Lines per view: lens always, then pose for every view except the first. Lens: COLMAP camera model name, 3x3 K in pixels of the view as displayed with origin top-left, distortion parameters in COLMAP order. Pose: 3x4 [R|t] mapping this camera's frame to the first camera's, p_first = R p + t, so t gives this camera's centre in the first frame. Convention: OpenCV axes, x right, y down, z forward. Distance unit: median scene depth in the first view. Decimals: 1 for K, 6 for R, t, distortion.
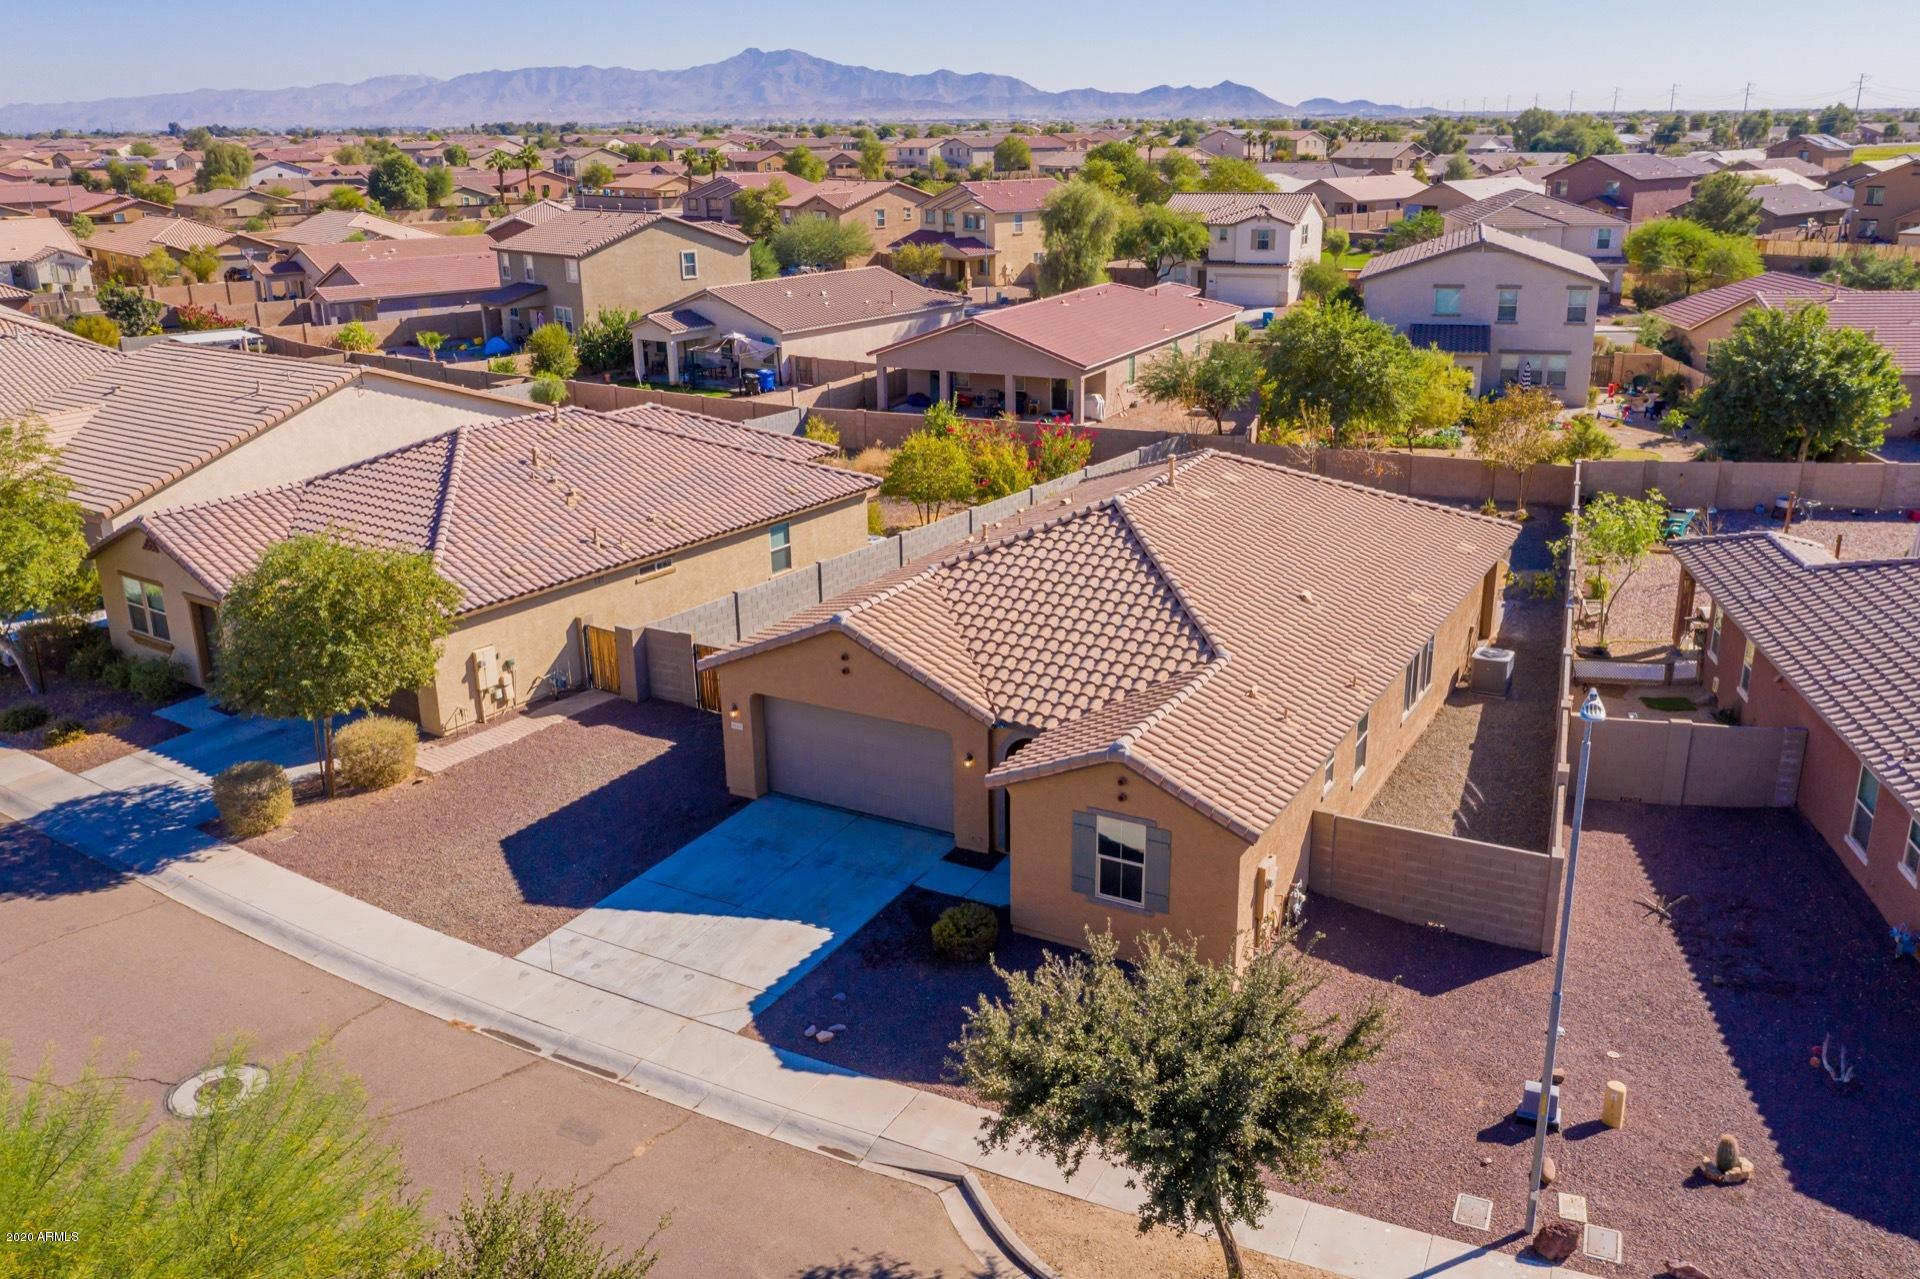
lens RADIAL K [[1543.0, 0, 960.0], [0, 1543.0, 639.5], [0, 0, 1]] dist [-0.009660, -0.002195]
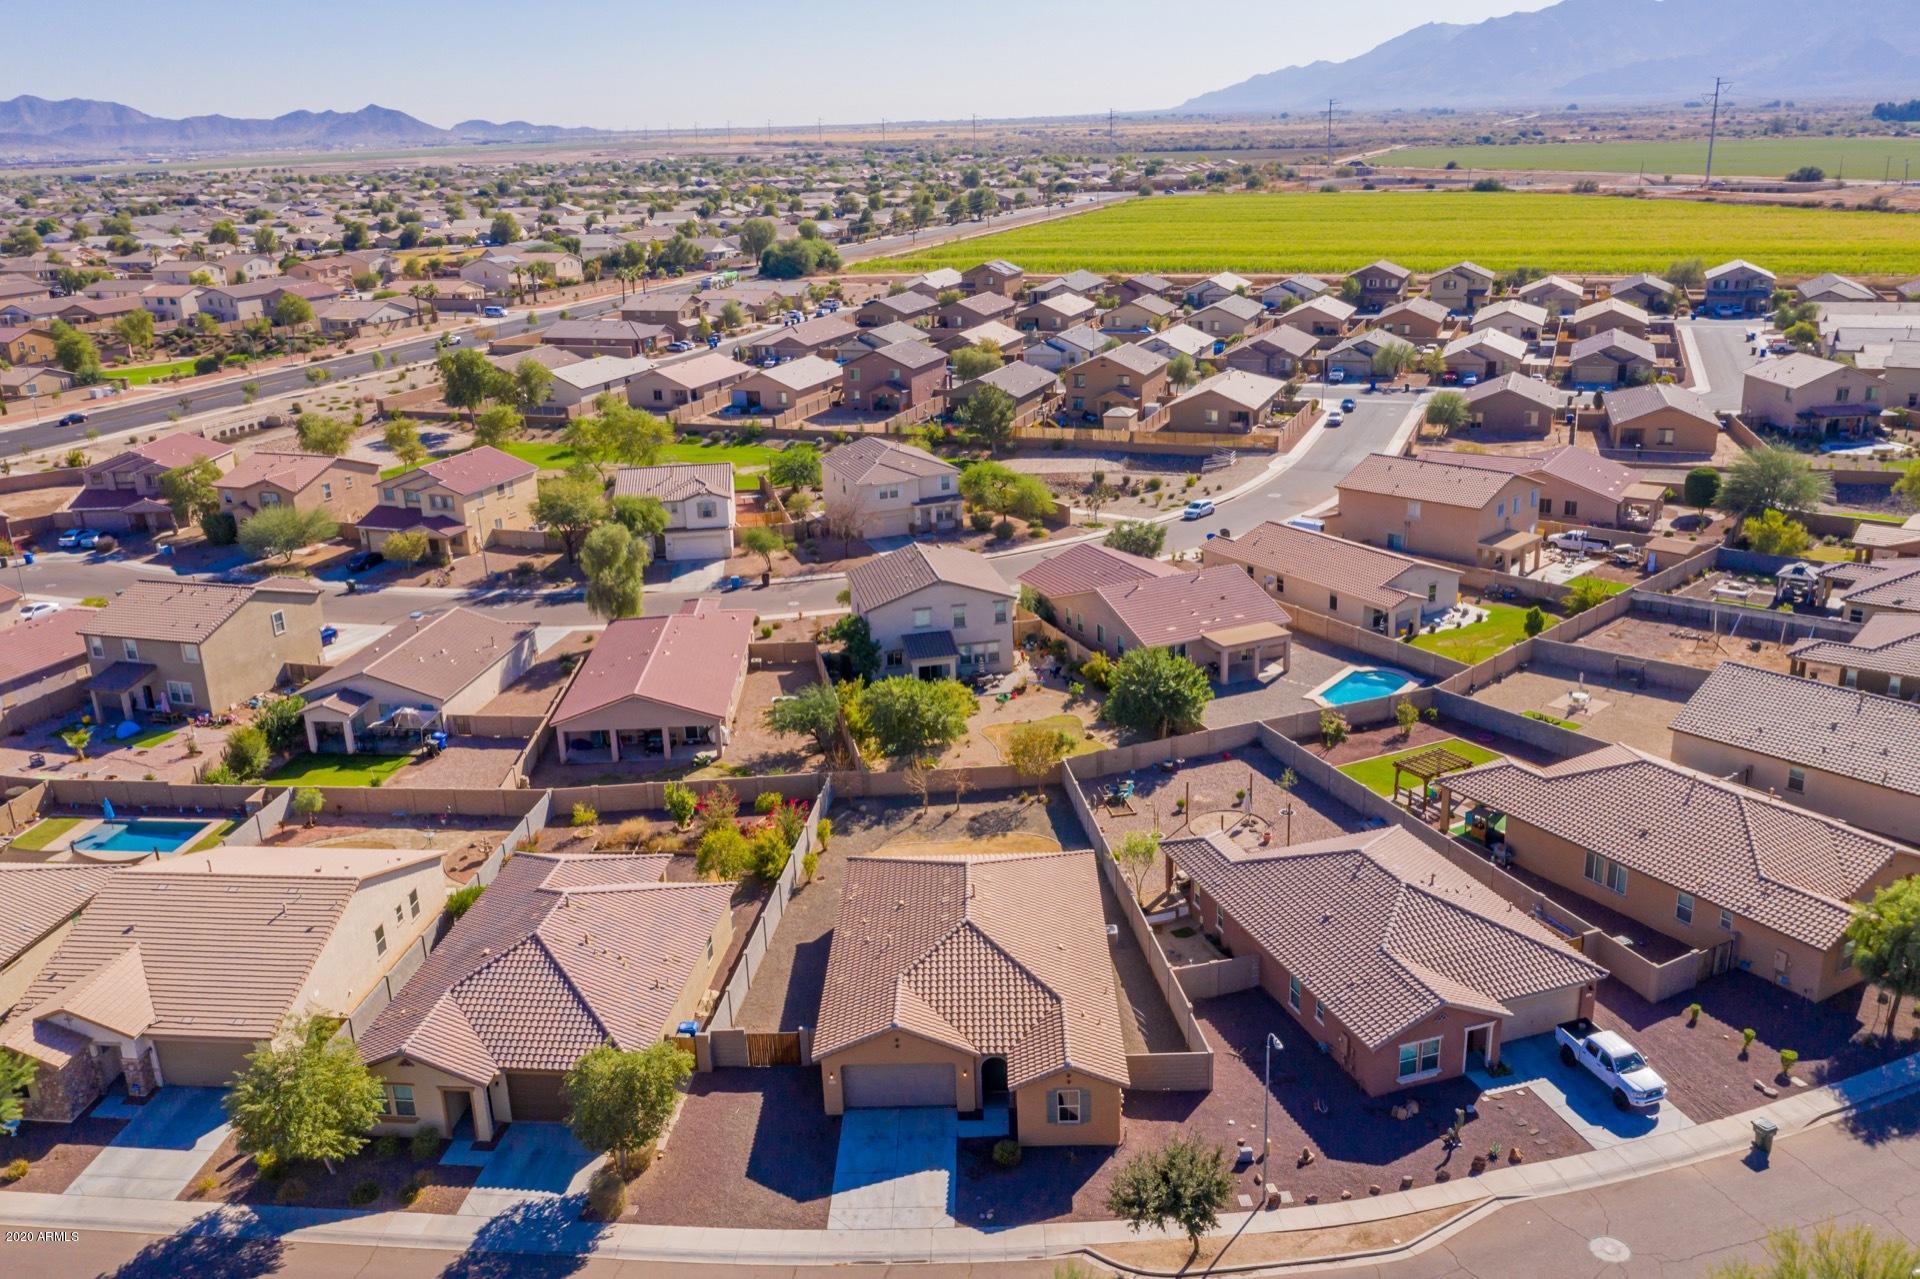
lens RADIAL K [[1577.9, 0, 960.0], [0, 1577.9, 639.5], [0, 0, 1]] dist [-0.010640, -0.005745]
pose [[0.876760, -0.163655, 0.452227, -0.836967], [0.172429, 0.984775, 0.022080, -0.530823], [-0.448955, 0.058618, 0.891630, -0.942694]]
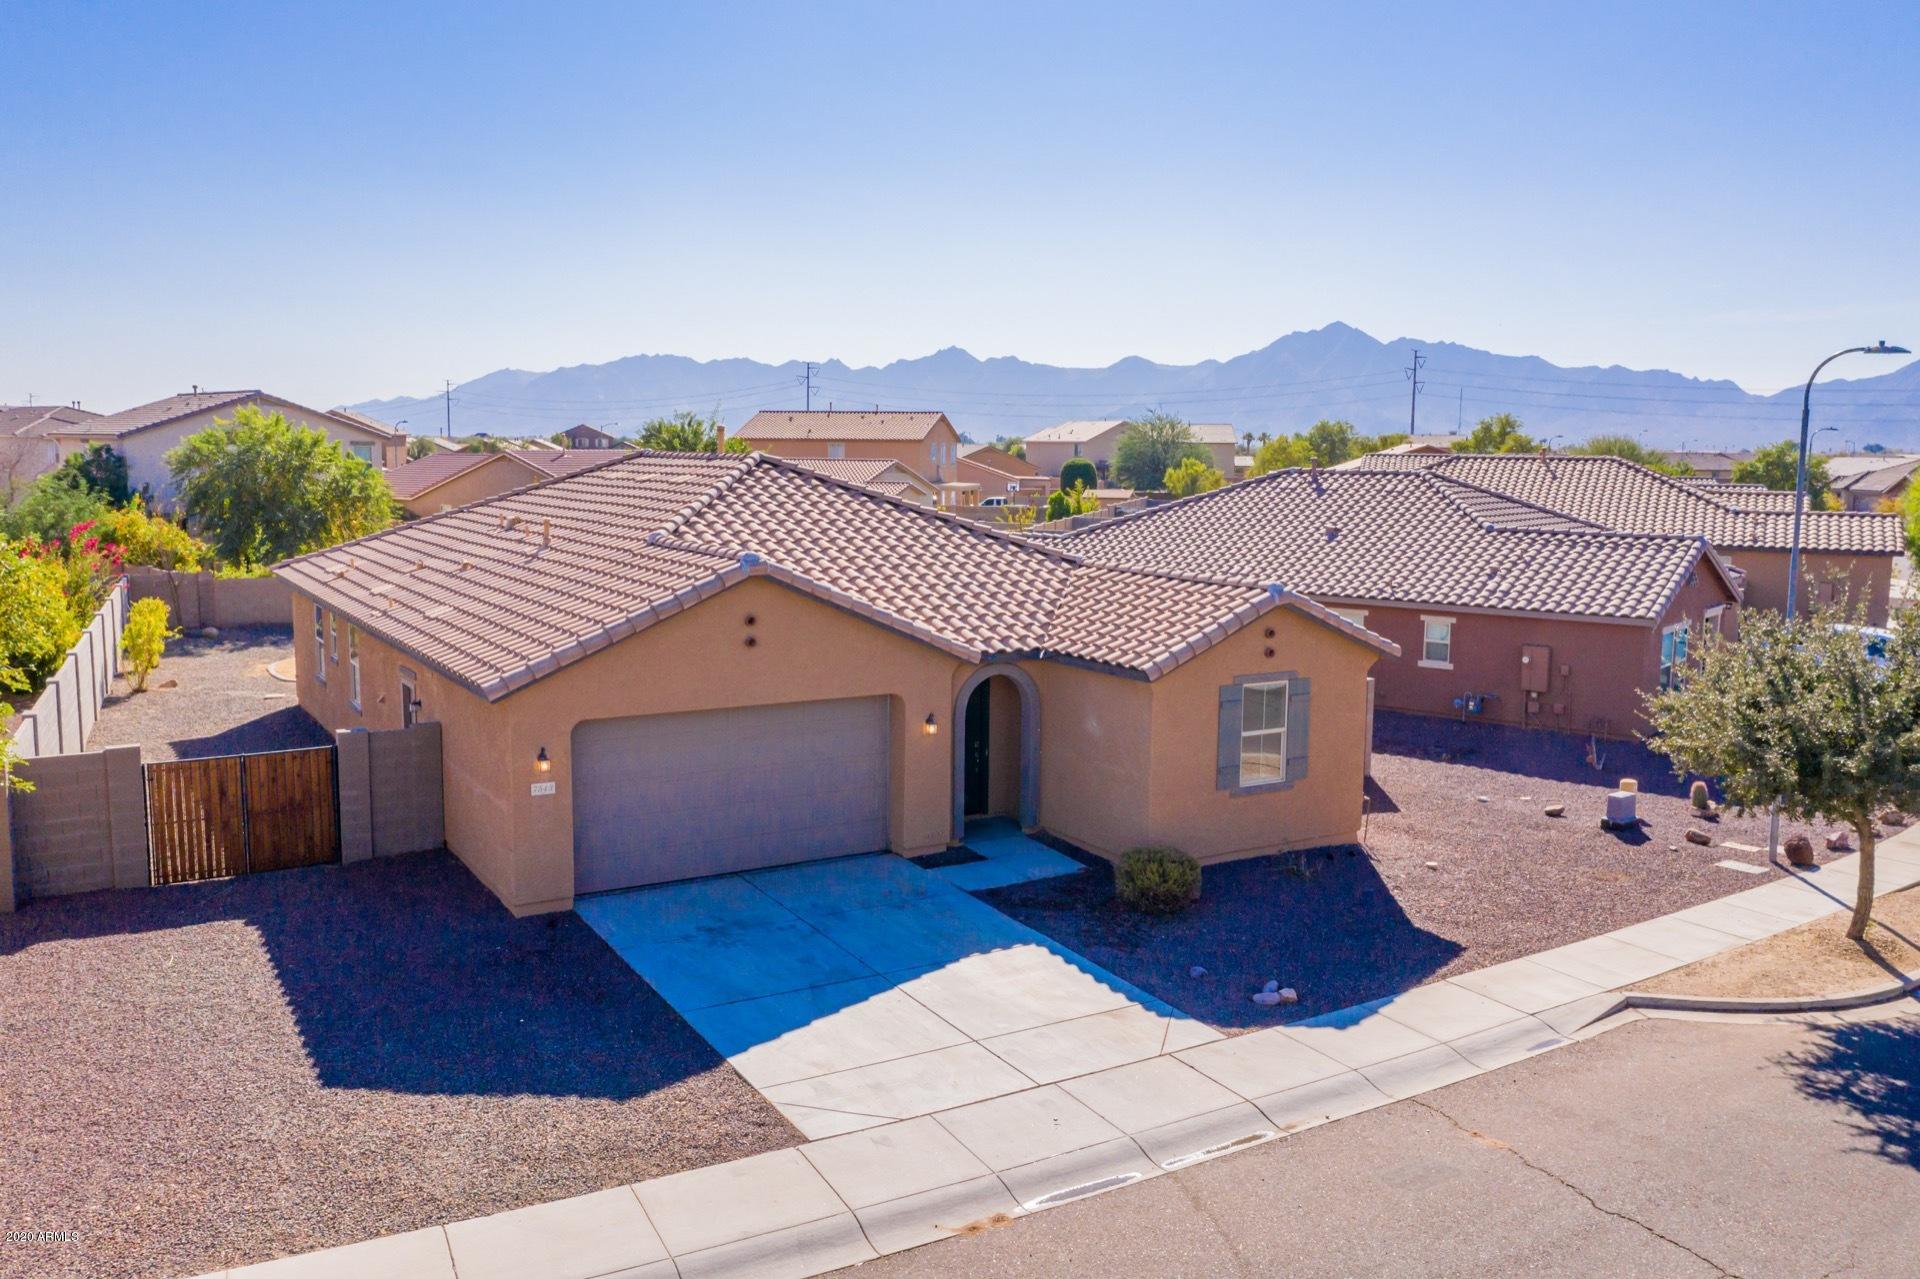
lens RADIAL K [[1485.4, 0, 960.0], [0, 1485.4, 639.5], [0, 0, 1]] dist [-0.015870, -0.002305]
pose [[0.485944, -0.087402, 0.869609, -0.565793], [0.259103, 0.964665, -0.047833, 0.070473], [-0.834700, 0.248562, 0.491419, 0.570844]]
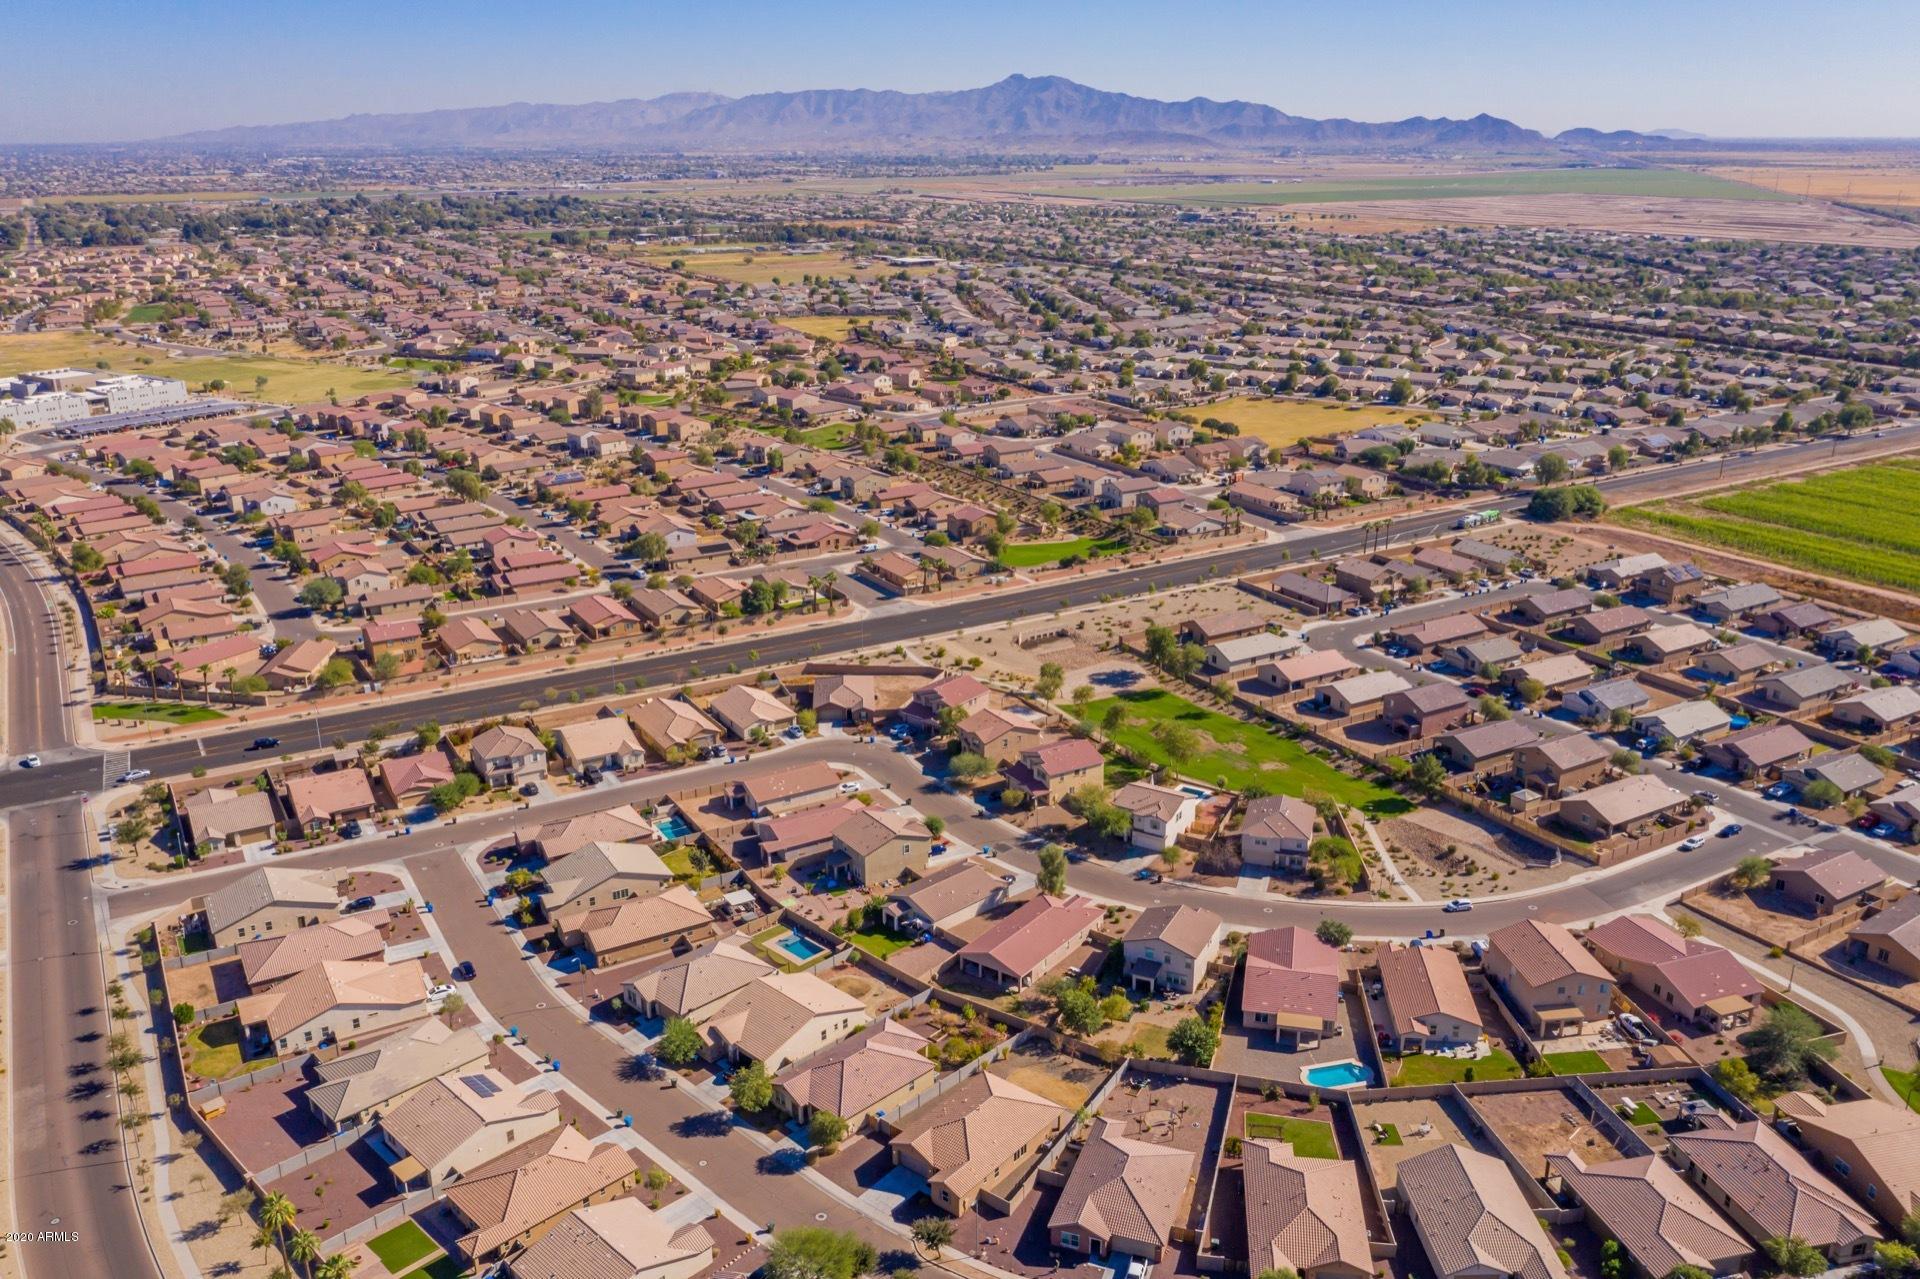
lens RADIAL K [[1485.4, 0, 960.0], [0, 1485.4, 639.5], [0, 0, 1]] dist [-0.015870, -0.002305]
pose [[0.986966, 0.063112, -0.148035, 0.794852], [-0.063591, 0.997975, 0.001498, -1.888315], [0.147830, 0.007935, 0.988981, -4.463593]]
